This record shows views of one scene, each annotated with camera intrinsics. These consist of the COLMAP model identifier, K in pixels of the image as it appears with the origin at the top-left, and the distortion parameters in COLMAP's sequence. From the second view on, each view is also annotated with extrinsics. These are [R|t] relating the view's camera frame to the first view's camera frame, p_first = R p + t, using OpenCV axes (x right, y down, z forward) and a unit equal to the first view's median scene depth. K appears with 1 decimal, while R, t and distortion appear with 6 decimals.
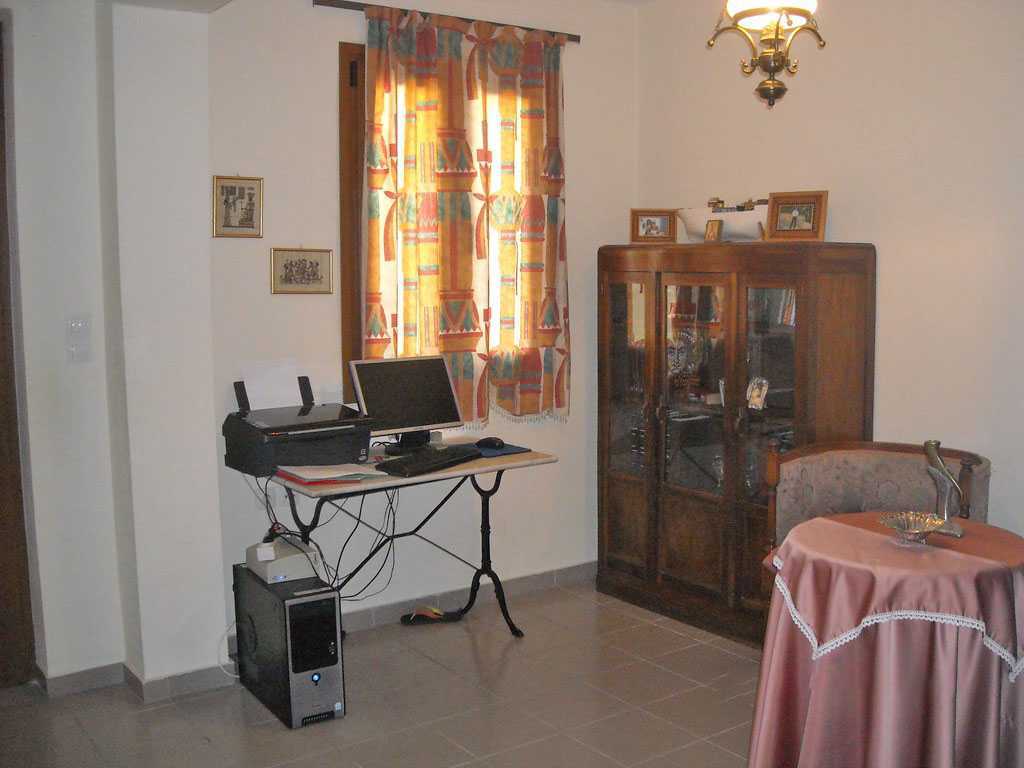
lens RADIAL K [[1097.2, 0, 512.0], [0, 1097.2, 384.0], [0, 0, 1]] dist [-0.182595, 0.151551]
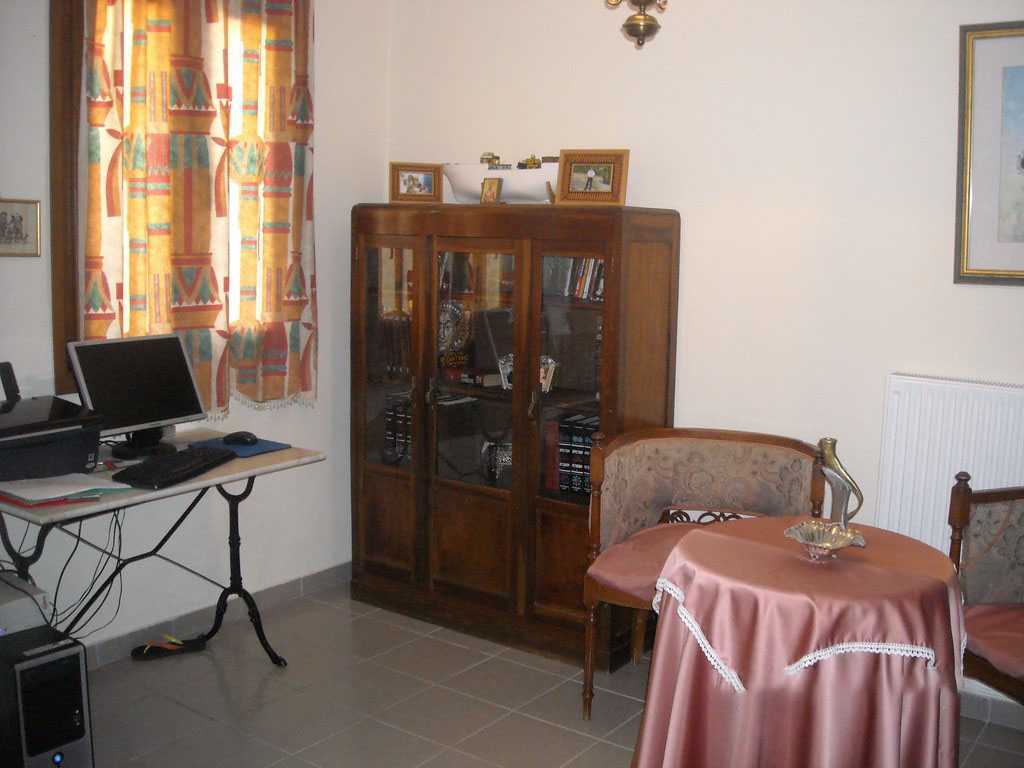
lens RADIAL K [[1097.2, 0, 512.0], [0, 1097.2, 384.0], [0, 0, 1]] dist [-0.182595, 0.151551]
pose [[0.944314, -0.018366, 0.328533, -0.093408], [0.005934, 0.999229, 0.038804, -0.018101], [-0.328993, -0.034694, 0.943695, 0.153622]]
